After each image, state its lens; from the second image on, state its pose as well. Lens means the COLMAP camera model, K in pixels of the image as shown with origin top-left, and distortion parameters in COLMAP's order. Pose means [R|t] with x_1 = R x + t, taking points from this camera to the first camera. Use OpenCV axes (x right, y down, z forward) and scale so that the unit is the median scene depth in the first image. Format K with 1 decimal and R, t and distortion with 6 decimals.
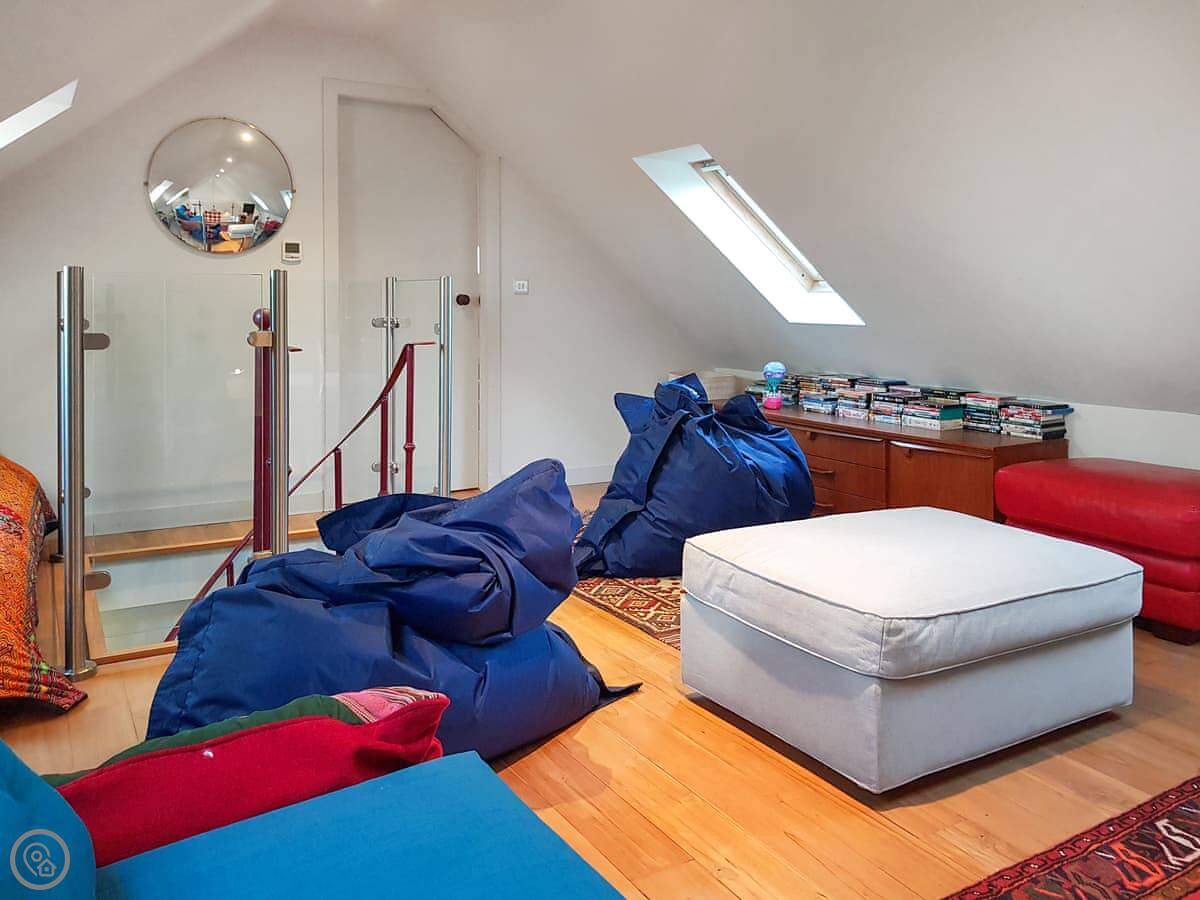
lens RADIAL K [[974.1, 0, 598.6], [0, 974.1, 402.2], [0, 0, 1]] dist [0.046867, -0.116355]
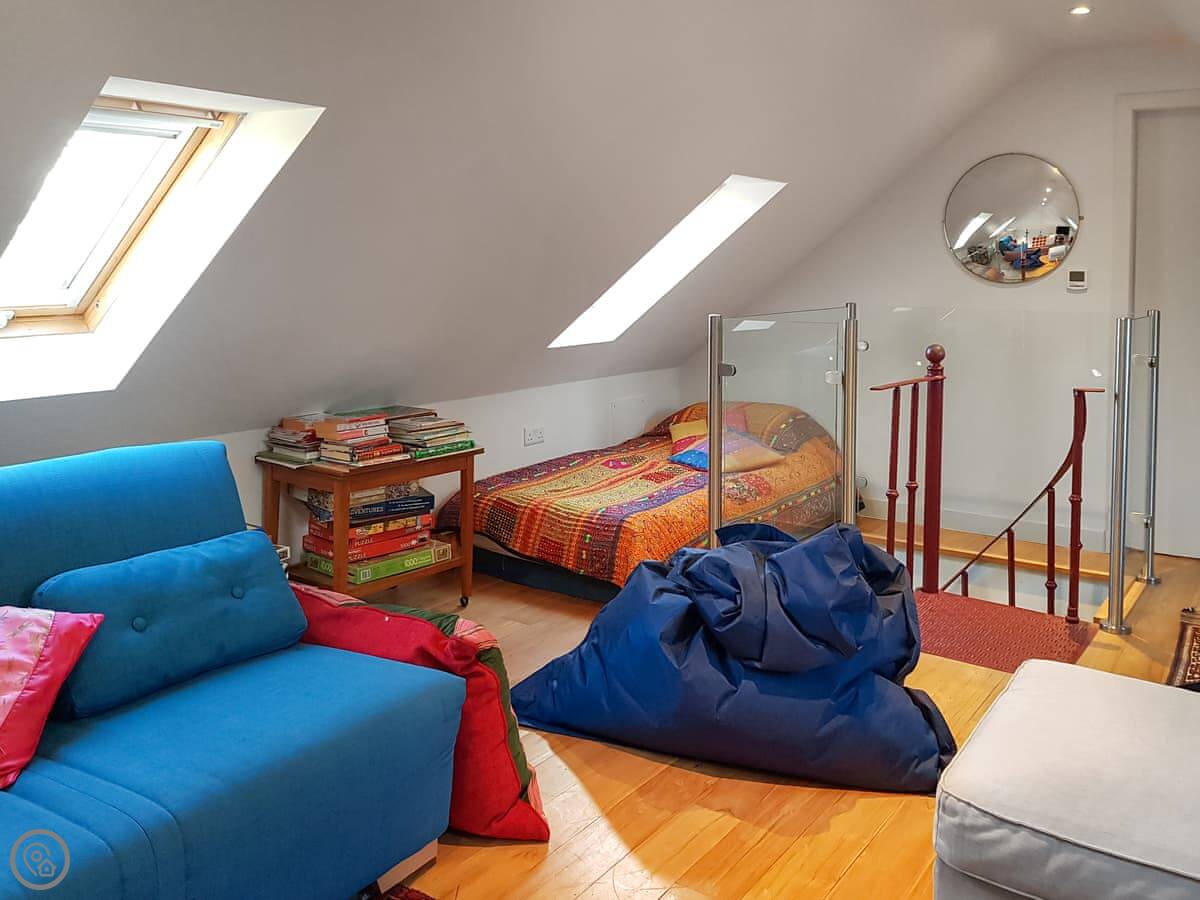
lens RADIAL K [[974.9, 0, 600.0], [0, 974.9, 450.0], [0, 0, 1]] dist [0.033620, -0.110685]
pose [[0.410538, 0.151154, -0.899228, 0.396592], [-0.094534, 0.987906, 0.122902, -0.062665], [0.906930, 0.034552, 0.419862, 0.171884]]
